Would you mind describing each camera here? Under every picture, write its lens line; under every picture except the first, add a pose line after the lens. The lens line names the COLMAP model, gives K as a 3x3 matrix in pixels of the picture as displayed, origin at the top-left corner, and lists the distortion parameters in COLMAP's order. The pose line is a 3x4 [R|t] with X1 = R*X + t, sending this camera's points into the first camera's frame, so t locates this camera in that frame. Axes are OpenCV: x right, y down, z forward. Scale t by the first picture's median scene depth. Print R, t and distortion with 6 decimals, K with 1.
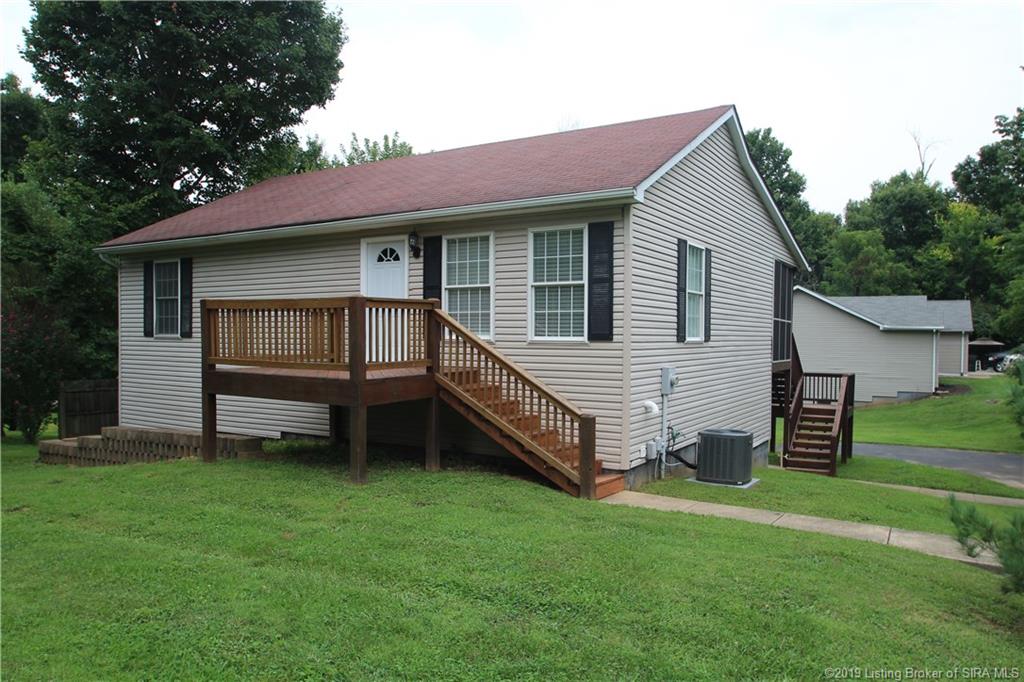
lens RADIAL K [[807.7, 0, 512.5], [0, 807.7, 345.0], [0, 0, 1]] dist [-0.008312, -0.005413]
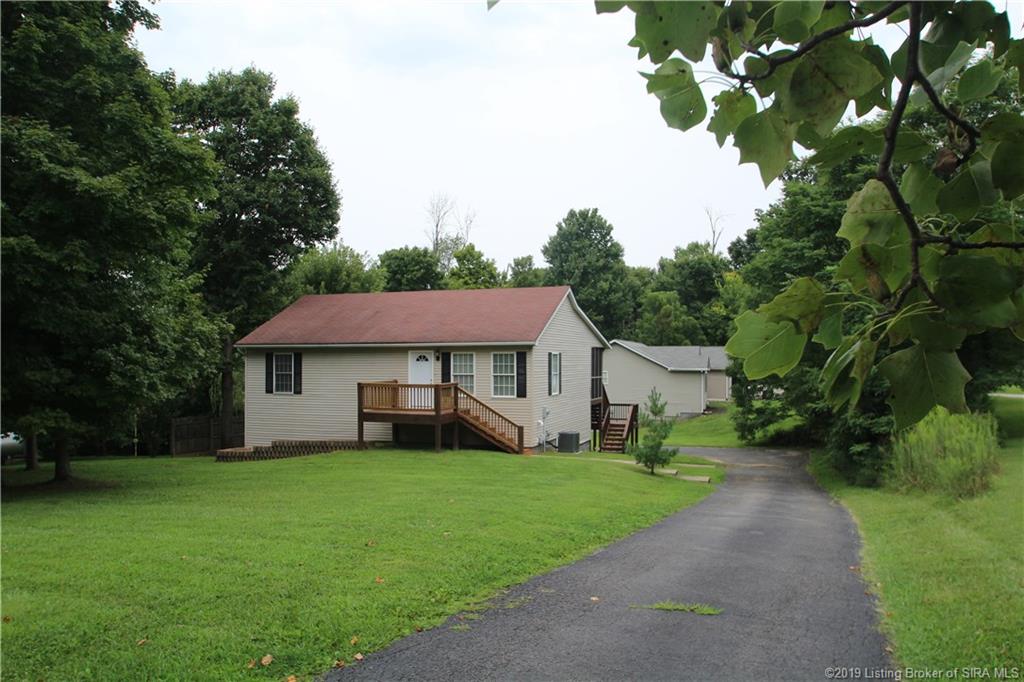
lens RADIAL K [[807.7, 0, 512.5], [0, 807.7, 345.0], [0, 0, 1]] dist [-0.008312, -0.005413]
pose [[0.981119, -0.005161, 0.193335, -0.258165], [0.011294, 0.999467, -0.030632, -0.058071], [-0.193073, 0.032237, 0.980655, -0.947000]]
